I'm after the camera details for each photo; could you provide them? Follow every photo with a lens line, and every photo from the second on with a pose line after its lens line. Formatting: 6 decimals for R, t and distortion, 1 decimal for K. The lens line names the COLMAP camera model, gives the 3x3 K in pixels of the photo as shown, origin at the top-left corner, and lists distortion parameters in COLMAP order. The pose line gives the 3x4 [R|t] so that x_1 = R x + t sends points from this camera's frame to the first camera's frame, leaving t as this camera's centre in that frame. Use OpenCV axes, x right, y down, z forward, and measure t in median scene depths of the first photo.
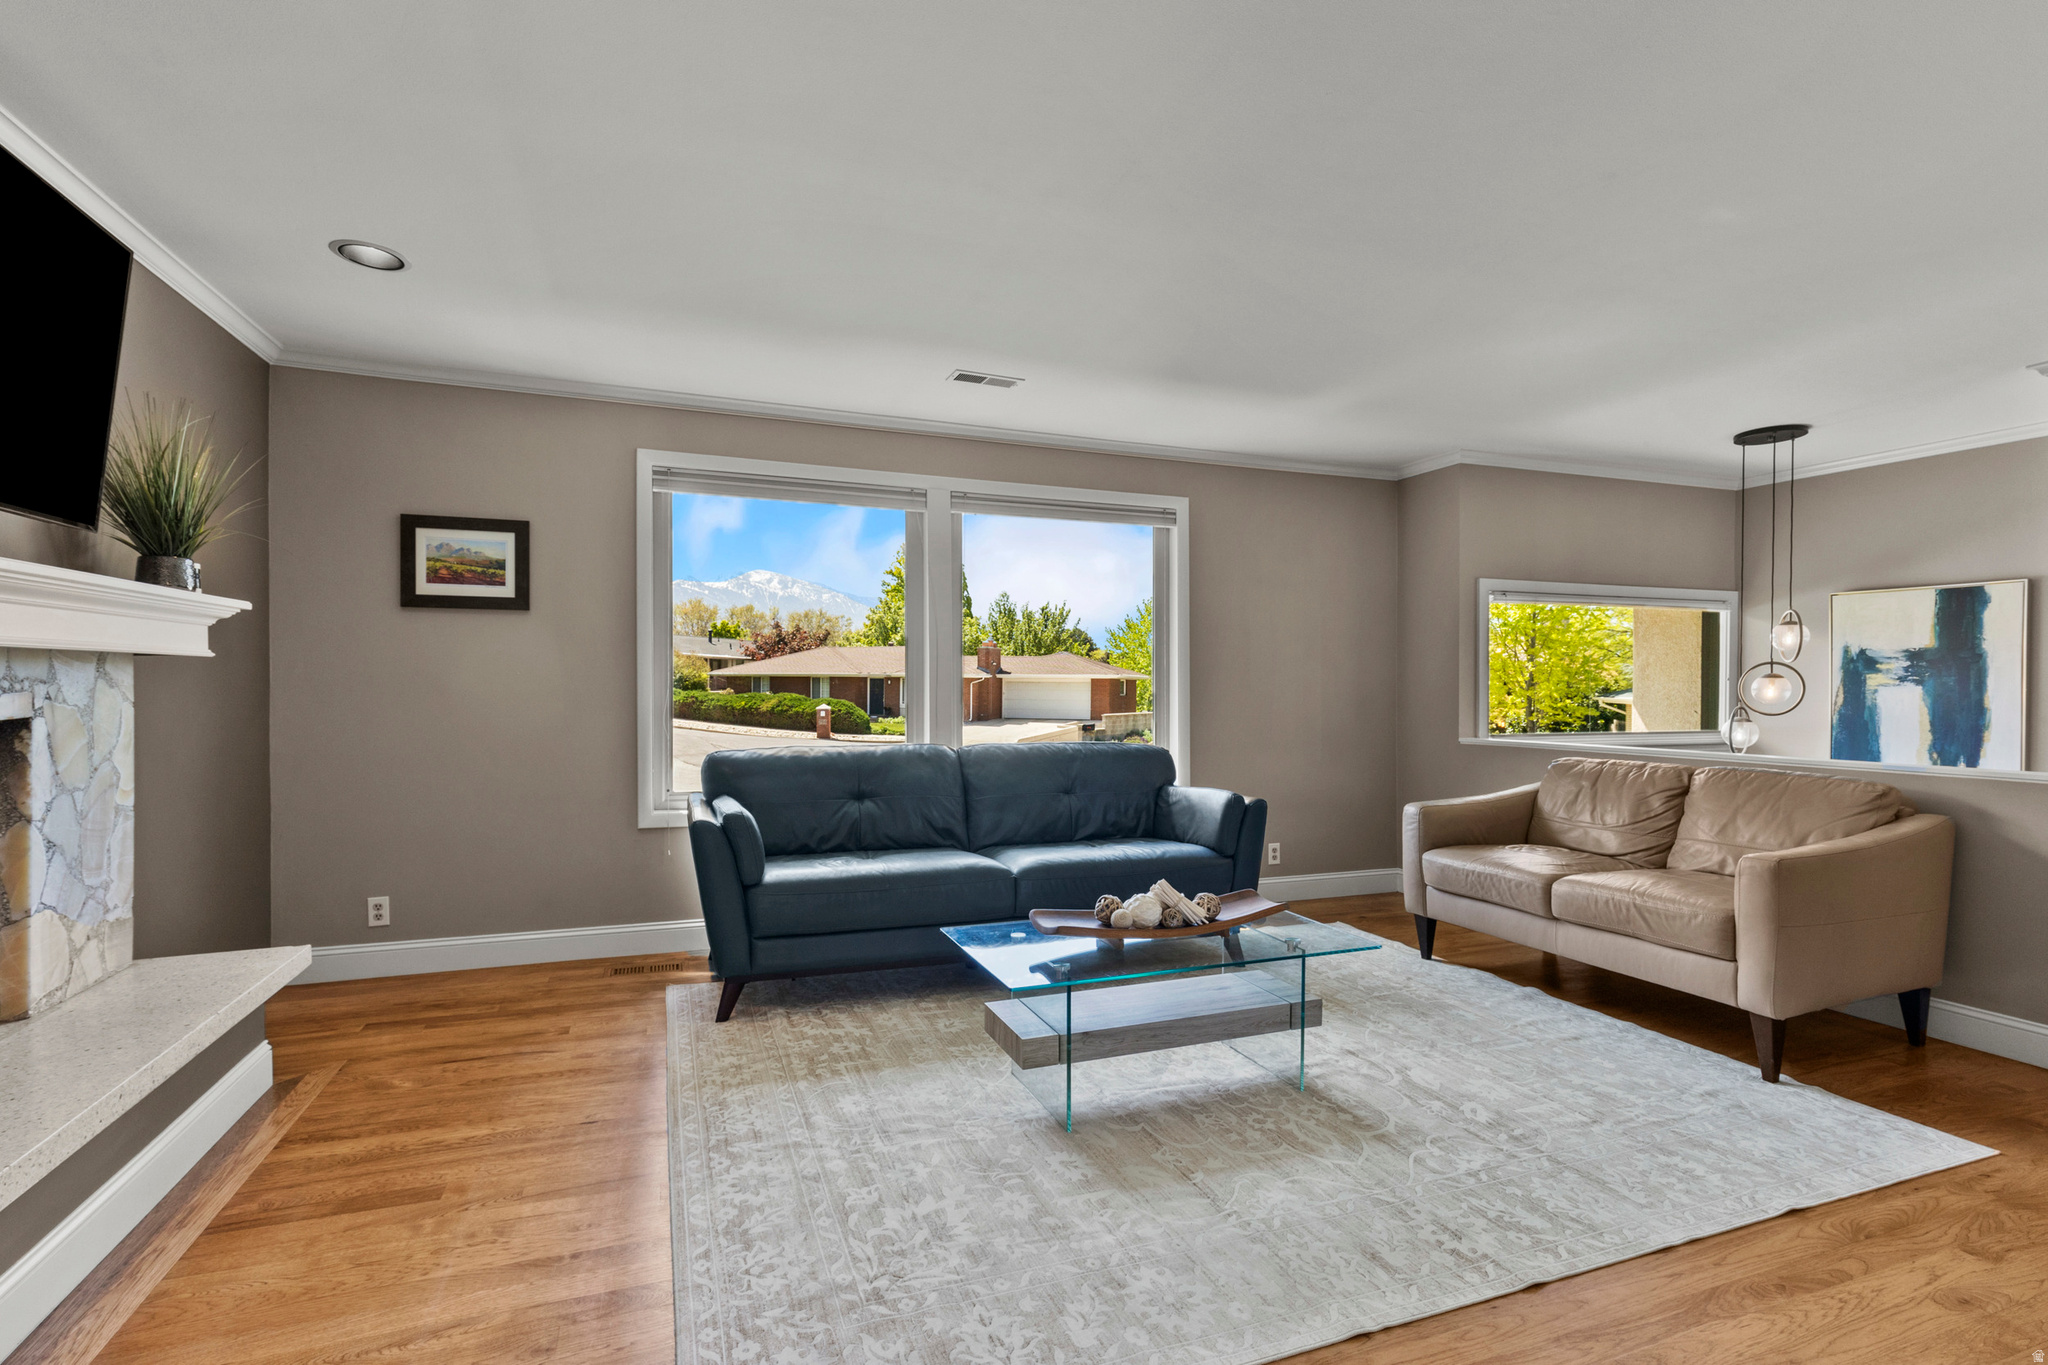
lens RADIAL K [[942.8, 0, 1024.3], [0, 942.8, 693.4], [0, 0, 1]] dist [0.000837, 0.000320]
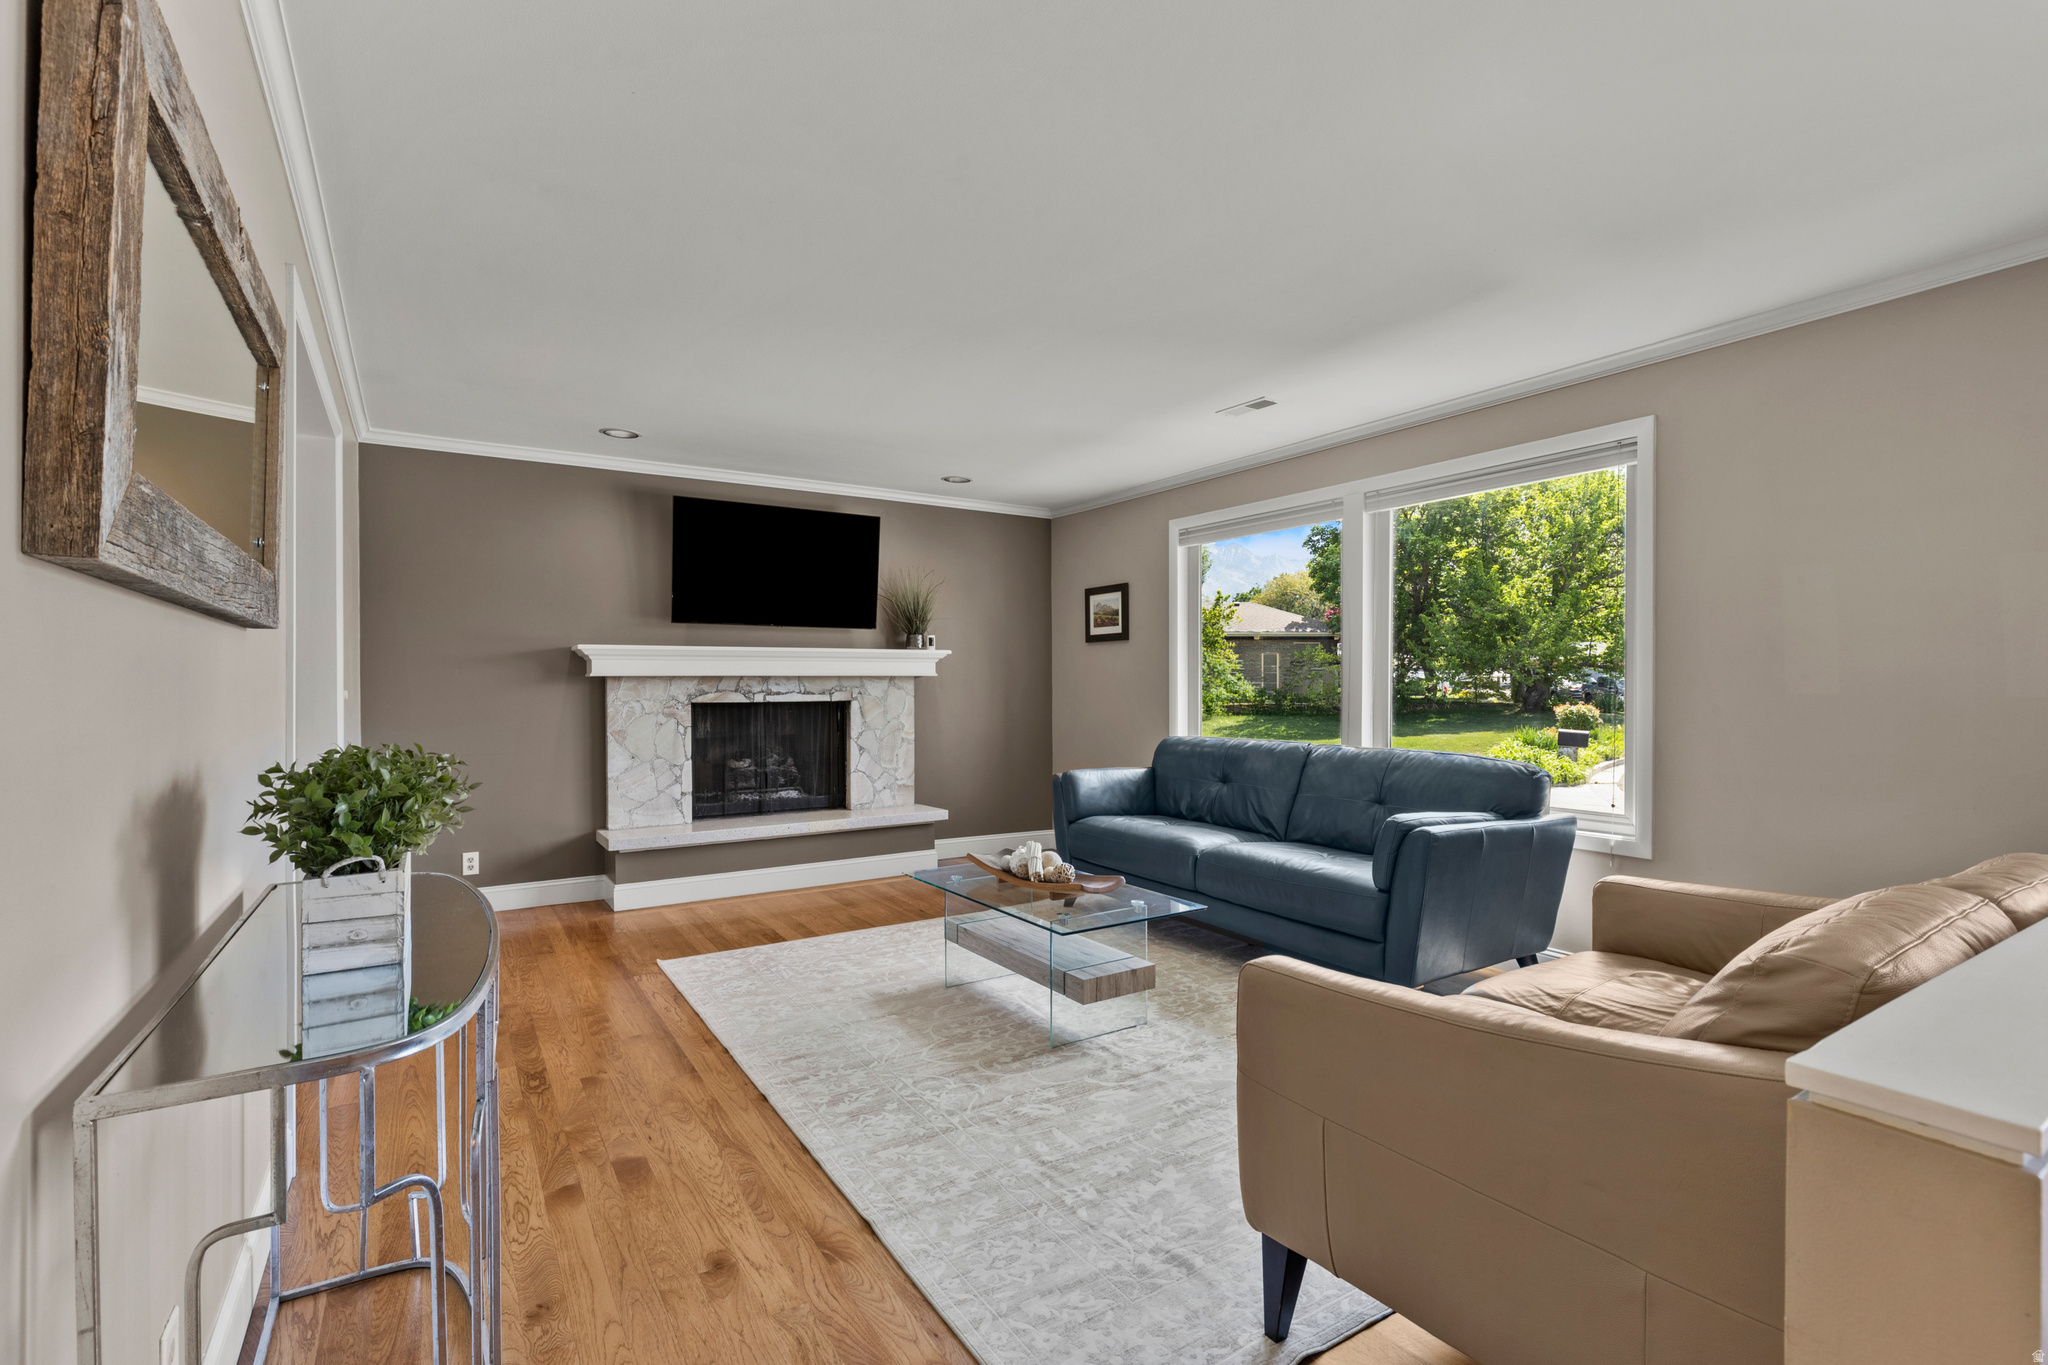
lens RADIAL K [[942.8, 0, 1024.3], [0, 942.8, 693.4], [0, 0, 1]] dist [0.000837, 0.000320]
pose [[0.208115, 0.001827, -0.978103, 1.469180], [-0.004889, 0.999988, 0.000828, -0.000432], [0.978092, 0.004610, 0.208121, 0.778471]]
